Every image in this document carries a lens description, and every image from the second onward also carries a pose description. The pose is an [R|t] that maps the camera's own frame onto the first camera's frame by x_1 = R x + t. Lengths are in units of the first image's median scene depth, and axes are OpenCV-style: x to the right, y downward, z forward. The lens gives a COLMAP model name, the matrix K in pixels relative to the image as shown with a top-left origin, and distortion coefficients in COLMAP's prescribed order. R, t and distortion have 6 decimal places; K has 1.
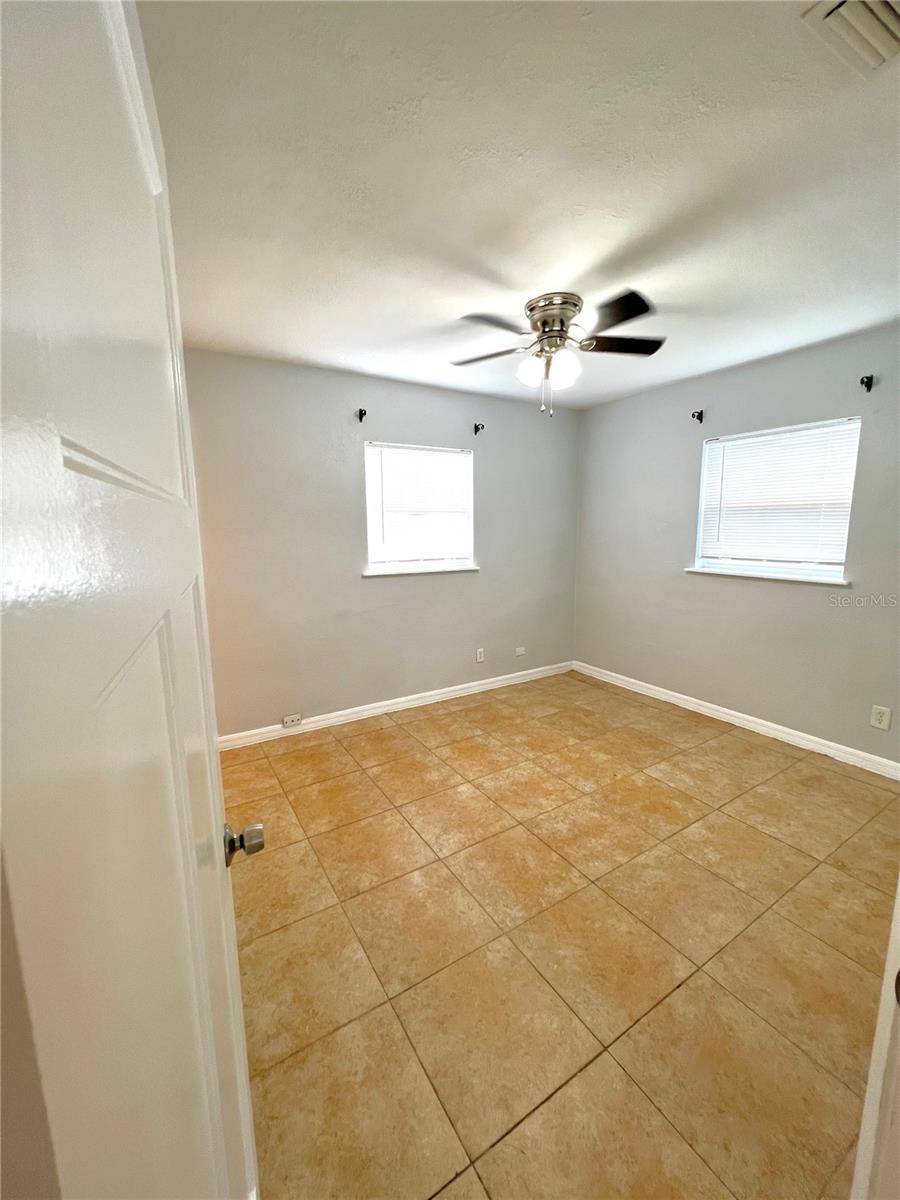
lens RADIAL K [[481.5, 0, 452.9], [0, 481.5, 600.2], [0, 0, 1]] dist [-0.000023, 0.000528]
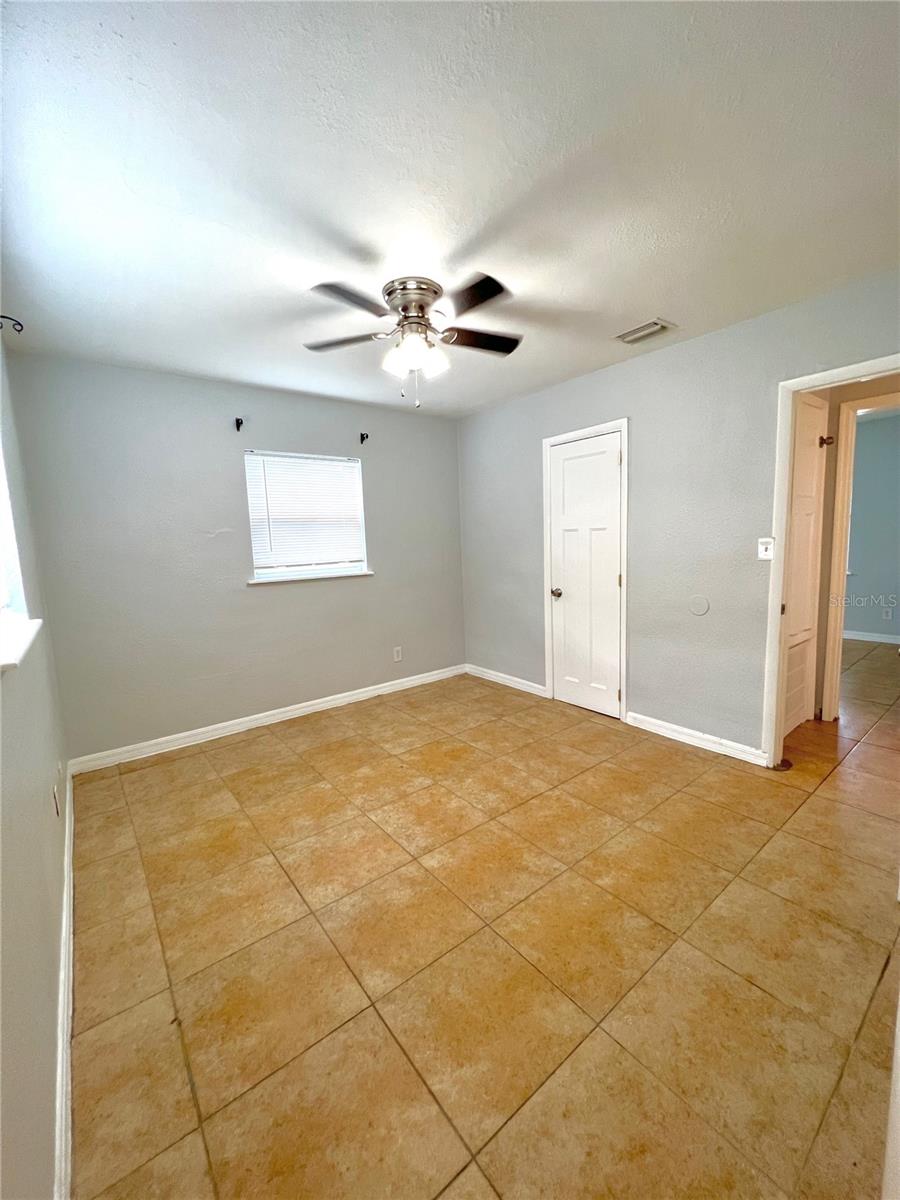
lens RADIAL K [[481.5, 0, 452.9], [0, 481.5, 600.2], [0, 0, 1]] dist [-0.000023, 0.000528]
pose [[-0.111854, -0.111491, 0.987450, -0.654704], [0.195033, 0.971897, 0.131828, -0.099221], [-0.974398, 0.207331, -0.086966, 0.907825]]
